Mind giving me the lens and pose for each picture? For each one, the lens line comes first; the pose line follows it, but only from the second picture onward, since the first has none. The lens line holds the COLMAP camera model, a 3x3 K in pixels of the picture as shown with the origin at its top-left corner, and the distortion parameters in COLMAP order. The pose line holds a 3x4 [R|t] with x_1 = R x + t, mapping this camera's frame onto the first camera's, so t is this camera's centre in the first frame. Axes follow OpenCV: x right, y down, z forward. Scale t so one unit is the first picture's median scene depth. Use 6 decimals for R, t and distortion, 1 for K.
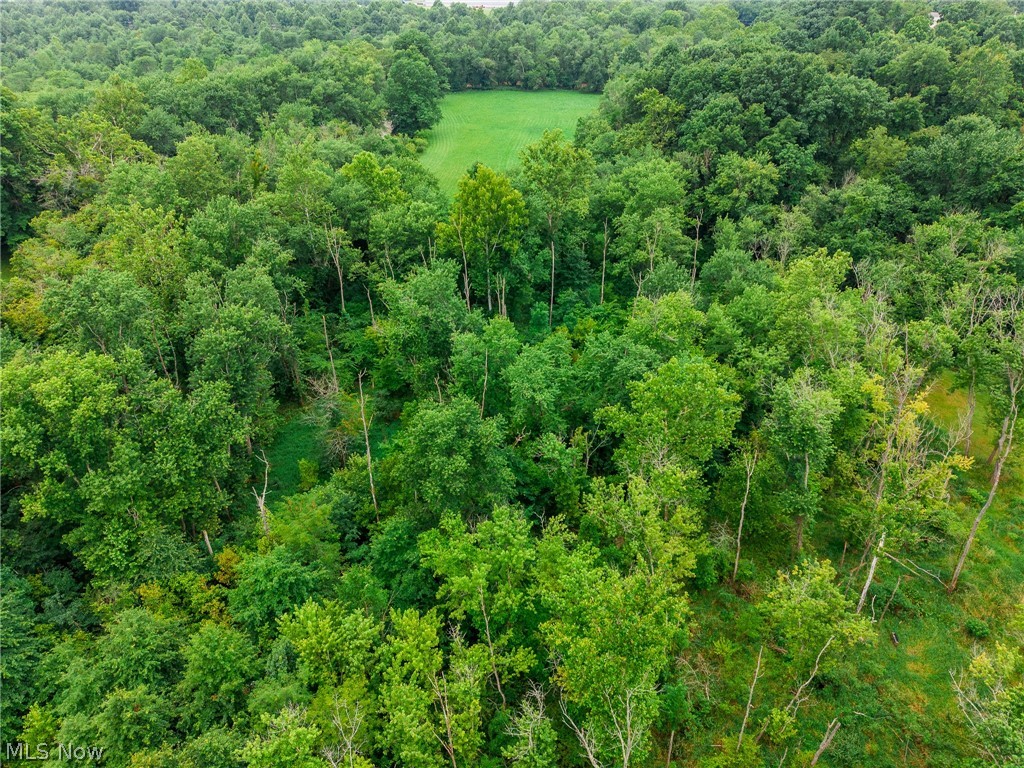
lens RADIAL K [[685.7, 0, 515.0], [0, 685.7, 381.0], [0, 0, 1]] dist [0.028517, -0.022306]
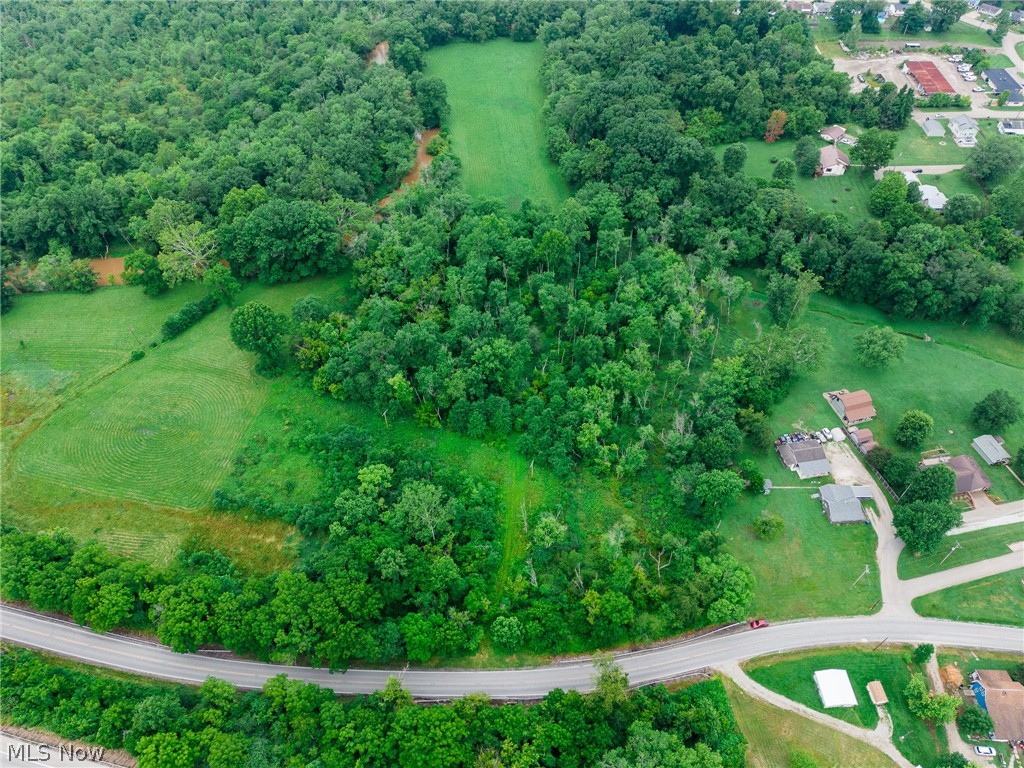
lens RADIAL K [[685.7, 0, 515.2], [0, 685.7, 381.0], [0, 0, 1]] dist [0.028517, -0.022306]
pose [[0.976501, -0.167489, 0.135618, -0.931520], [0.120269, 0.945702, 0.301967, -0.829744], [-0.178830, -0.278561, 0.943623, -2.343183]]
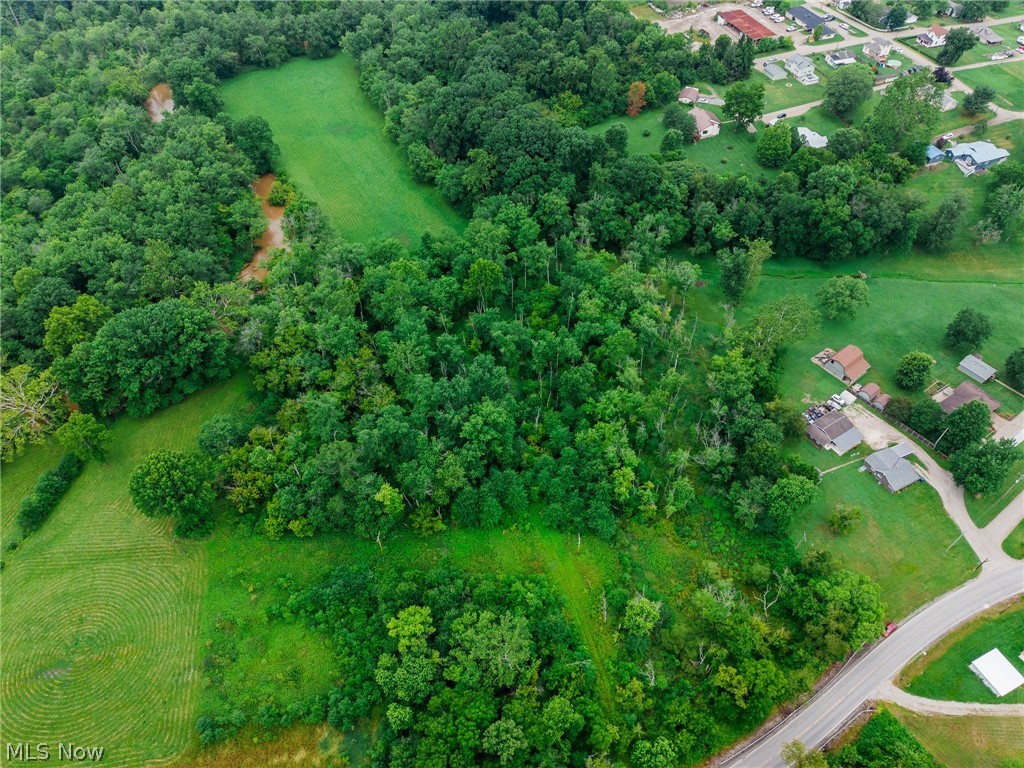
lens RADIAL K [[685.7, 0, 514.0], [0, 685.7, 382.3], [0, 0, 1]] dist [0.028517, -0.022306]
pose [[0.823445, -0.433453, 0.366139, -1.395753], [0.305651, 0.882531, 0.357375, -1.059493], [-0.478034, -0.182368, 0.859201, -1.571406]]
